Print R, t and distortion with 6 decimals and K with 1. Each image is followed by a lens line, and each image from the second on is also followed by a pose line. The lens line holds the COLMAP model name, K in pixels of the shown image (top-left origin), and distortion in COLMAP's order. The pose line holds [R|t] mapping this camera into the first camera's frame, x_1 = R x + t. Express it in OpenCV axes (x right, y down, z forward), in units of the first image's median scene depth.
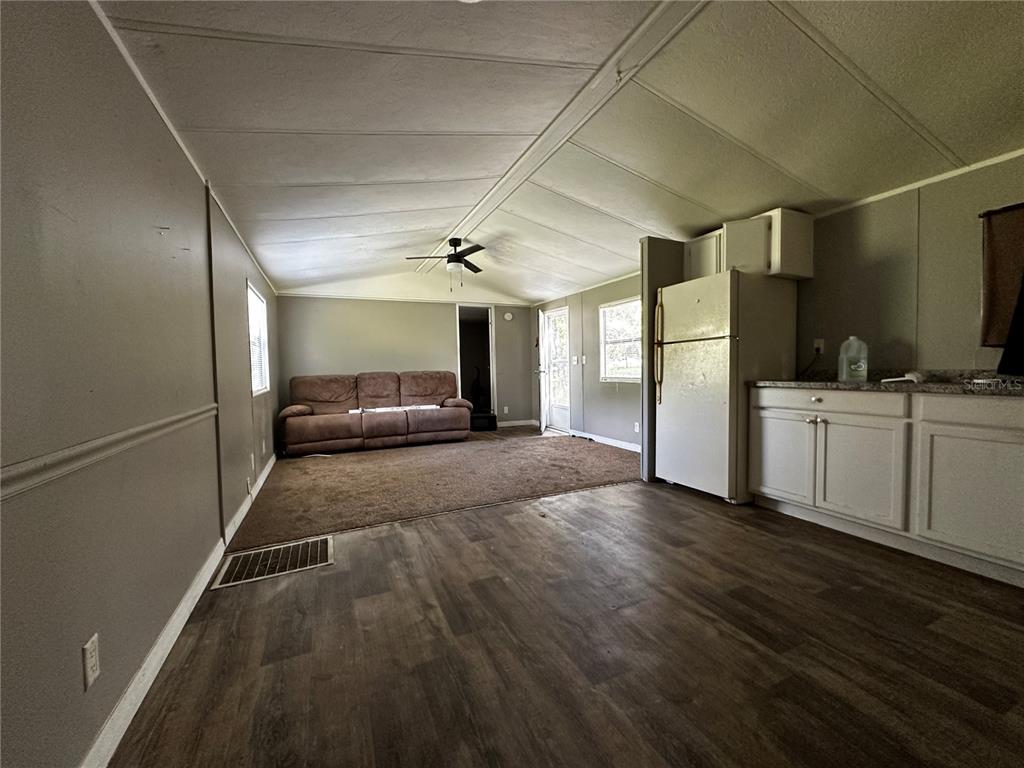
lens RADIAL K [[407.6, 0, 507.3], [0, 407.6, 382.5], [0, 0, 1]] dist [-0.004943, 0.001402]
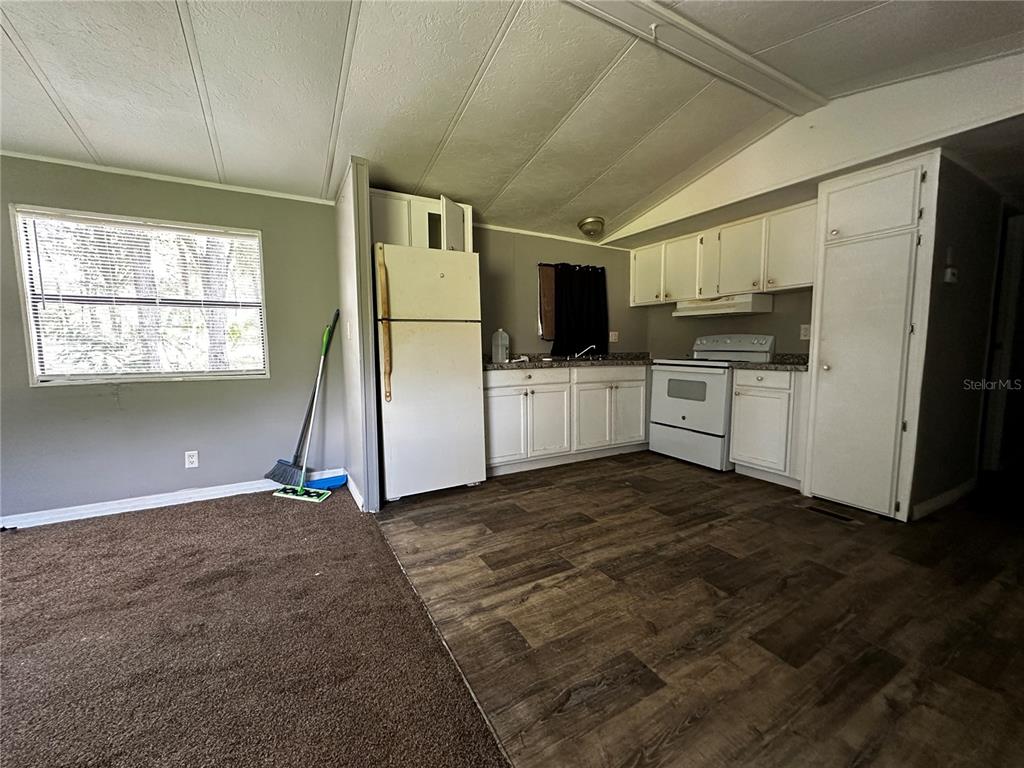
lens RADIAL K [[407.6, 0, 512.0], [0, 407.6, 382.4], [0, 0, 1]] dist [-0.004943, 0.001402]
pose [[-0.093157, -0.072781, 0.992988, -0.279015], [0.040891, 0.996204, 0.076853, -0.021719], [-0.994811, 0.047764, -0.089828, 0.609861]]
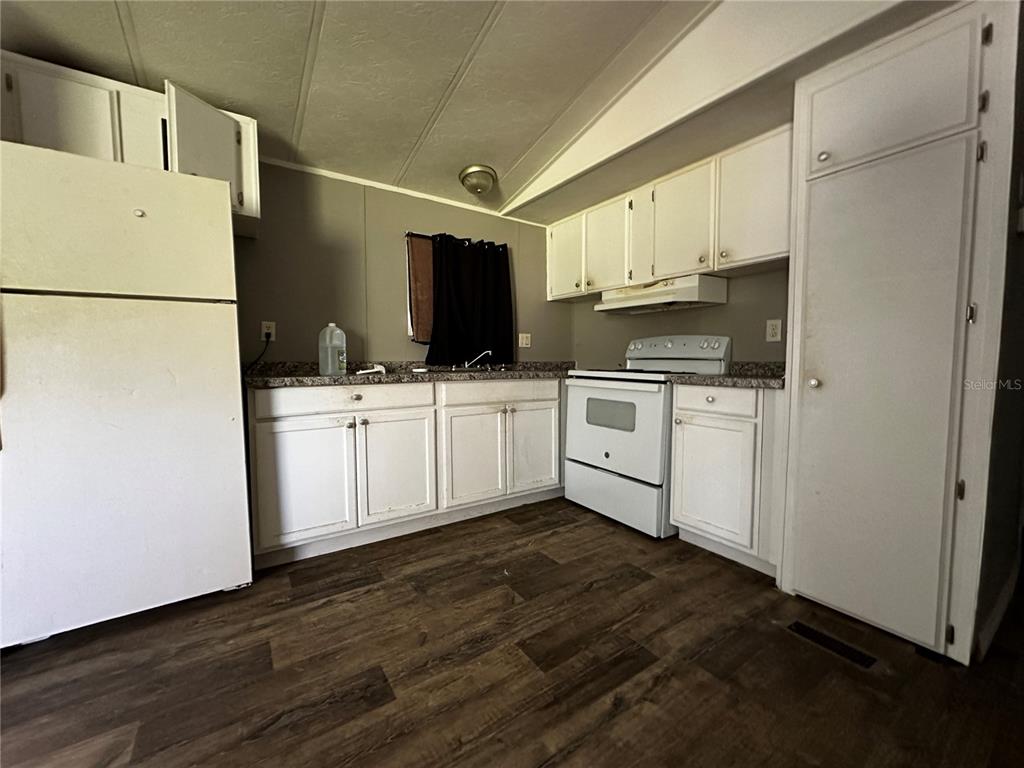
lens RADIAL K [[407.6, 0, 512.6], [0, 407.6, 382.4], [0, 0, 1]] dist [-0.004943, 0.001402]
pose [[-0.175503, -0.042914, 0.983543, -0.049456], [0.038702, 0.997976, 0.050450, -0.008476], [-0.983718, 0.046919, -0.173487, 0.432723]]
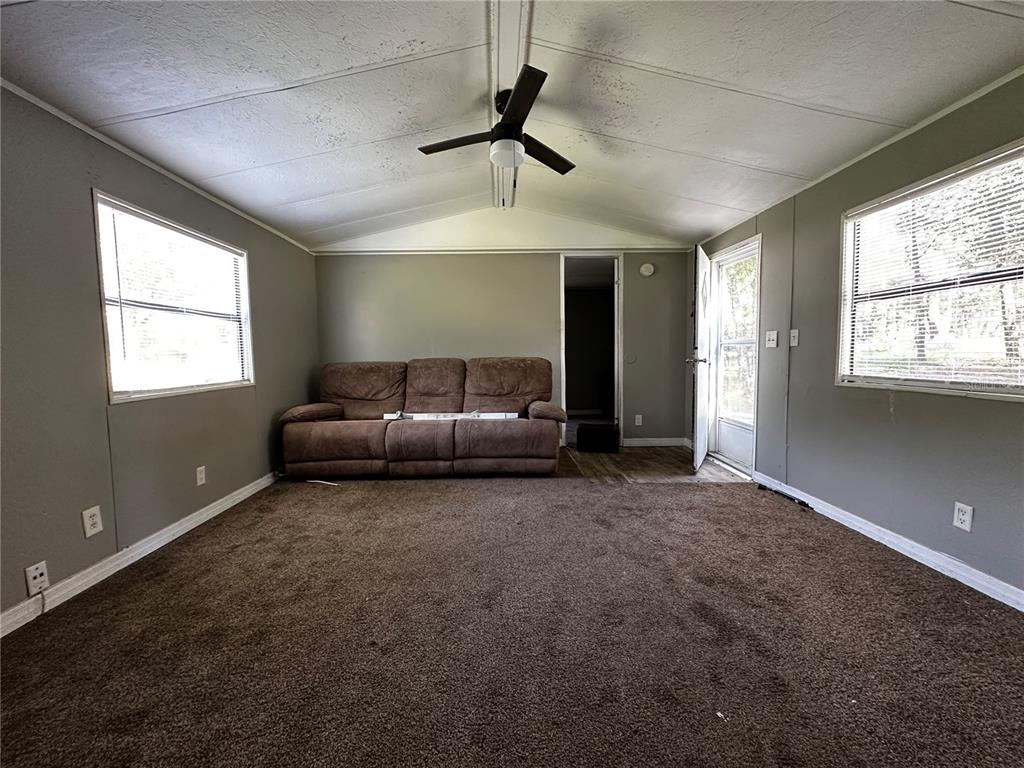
lens RADIAL K [[407.6, 0, 505.7], [0, 407.6, 382.0], [0, 0, 1]] dist [-0.004943, 0.001402]
pose [[0.921887, 0.033339, -0.386021, 0.072663], [-0.018327, 0.998928, 0.042503, -0.020950], [0.387025, -0.032109, 0.921510, 0.507144]]
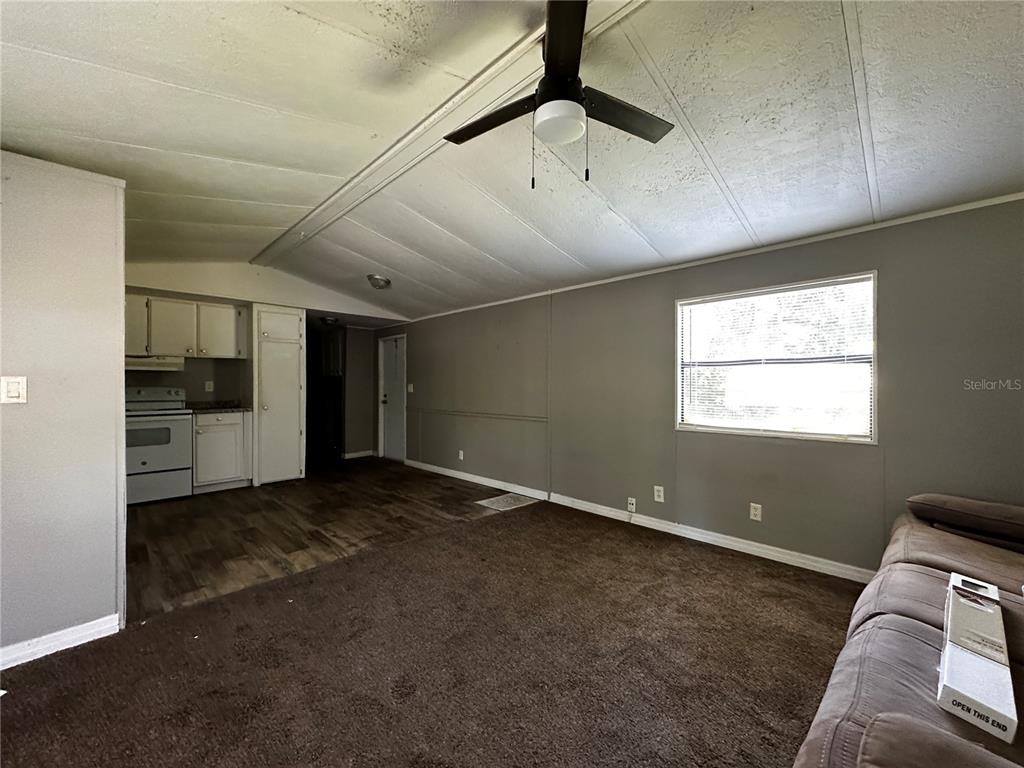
lens RADIAL K [[407.6, 0, 511.4], [0, 407.6, 382.8], [0, 0, 1]] dist [-0.004943, 0.001402]
pose [[-0.931887, 0.016793, -0.362360, 0.034729], [0.003622, 0.999309, 0.036995, -0.076966], [0.362731, 0.033163, -0.931304, 1.262312]]
